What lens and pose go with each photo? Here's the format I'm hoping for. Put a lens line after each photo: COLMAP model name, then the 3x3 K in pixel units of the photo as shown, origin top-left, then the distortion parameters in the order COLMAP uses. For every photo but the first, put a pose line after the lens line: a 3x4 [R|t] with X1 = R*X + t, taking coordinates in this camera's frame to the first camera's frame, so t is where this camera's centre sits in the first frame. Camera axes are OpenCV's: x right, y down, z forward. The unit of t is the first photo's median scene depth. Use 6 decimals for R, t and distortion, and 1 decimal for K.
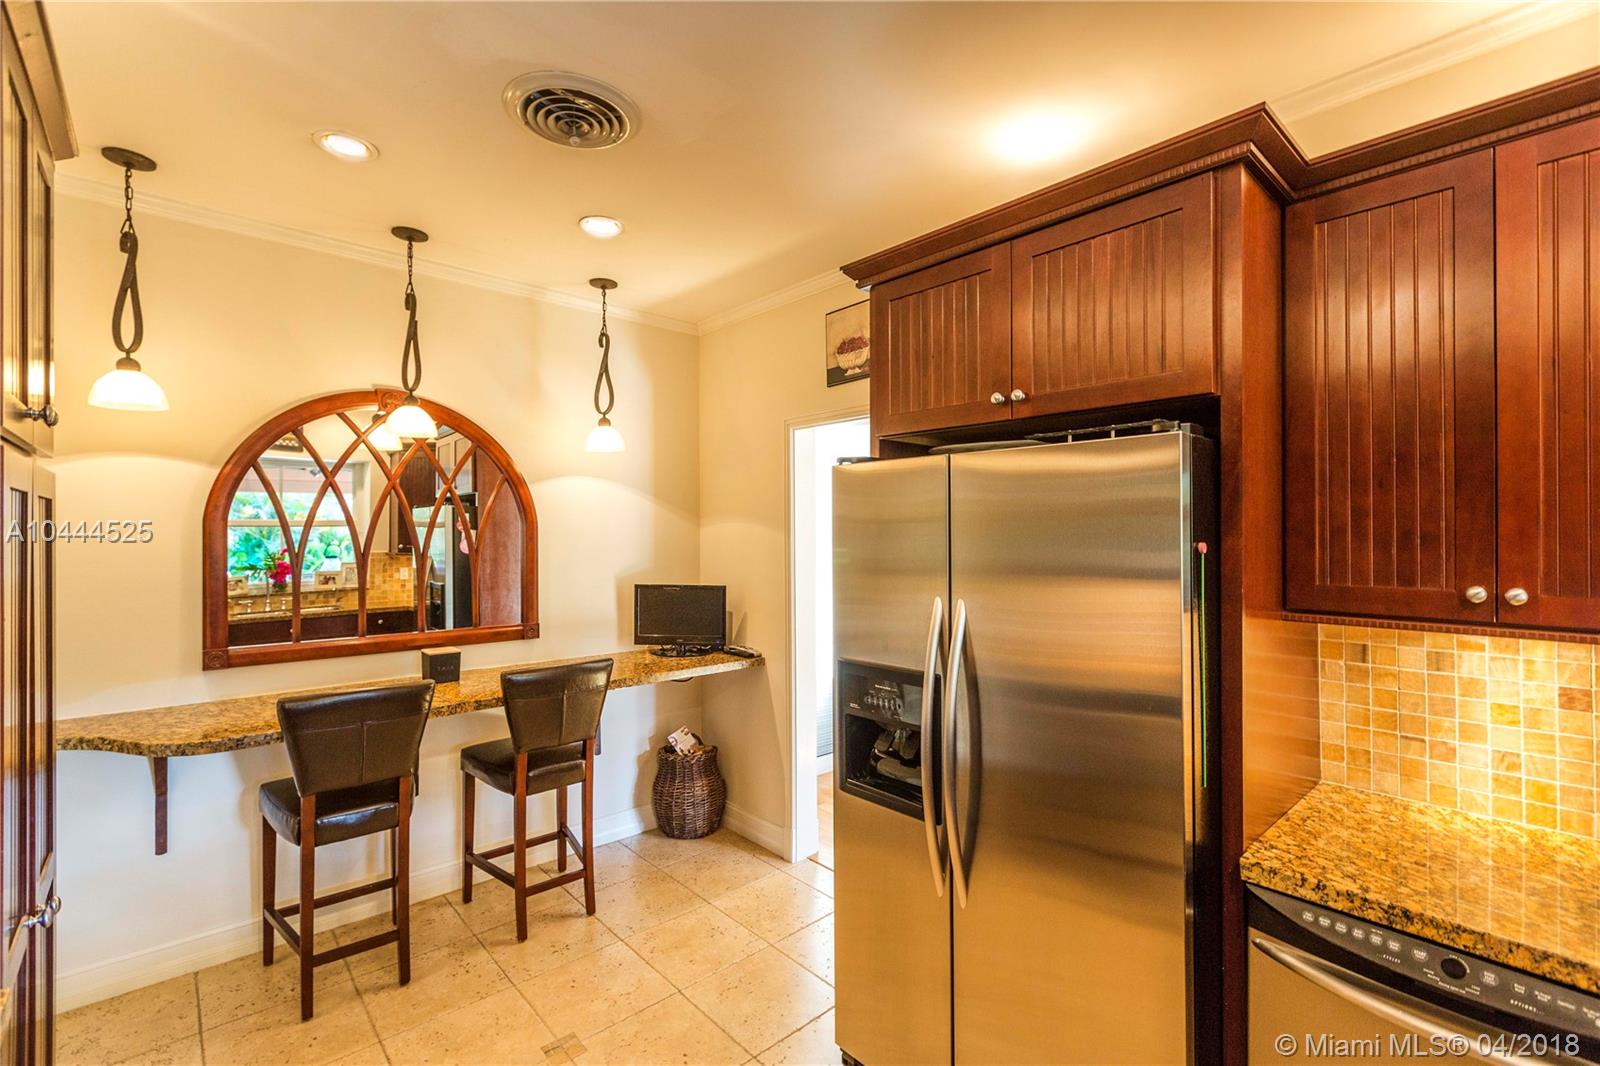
lens RADIAL K [[697.2, 0, 831.5], [0, 697.2, 532.7], [0, 0, 1]] dist [-0.000861, 0.000006]
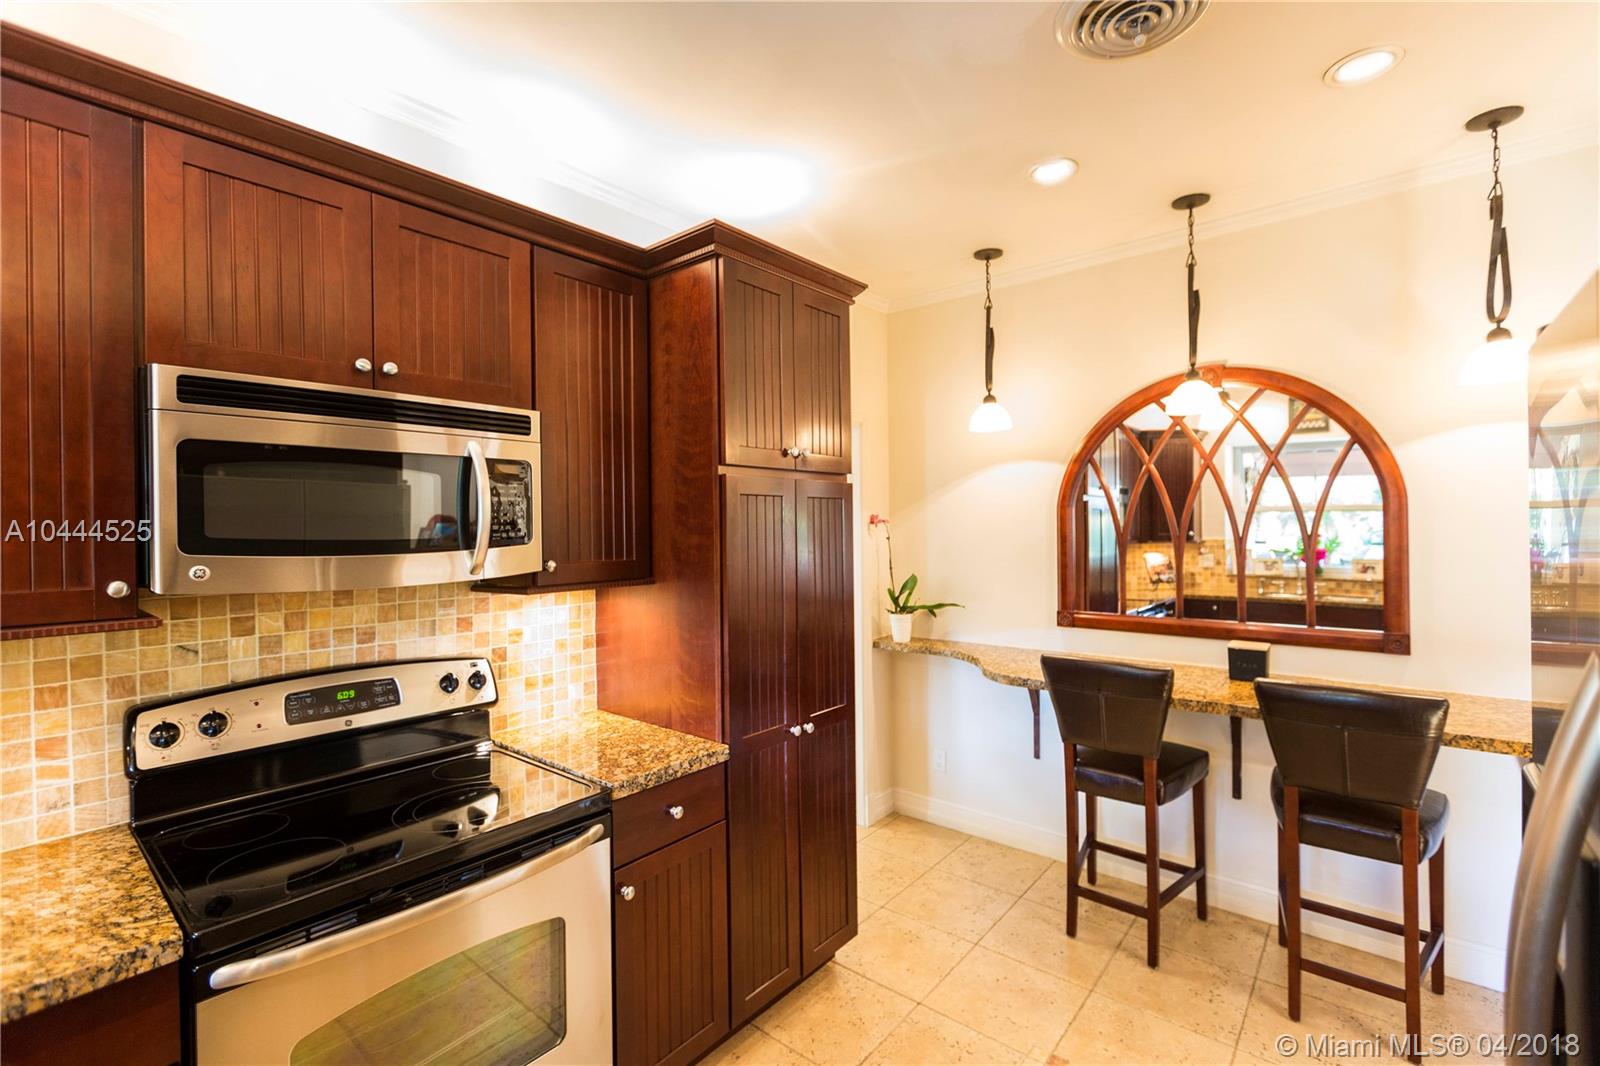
lens RADIAL K [[740.0, 0, 800.0], [0, 740.0, 533.0], [0, 0, 1]] dist [0.010449, 0.000001]
pose [[0.120655, 0.003667, -0.992688, 0.377119], [0.014191, 0.999885, 0.005418, 0.013451], [0.992593, -0.014741, 0.120589, 0.376090]]
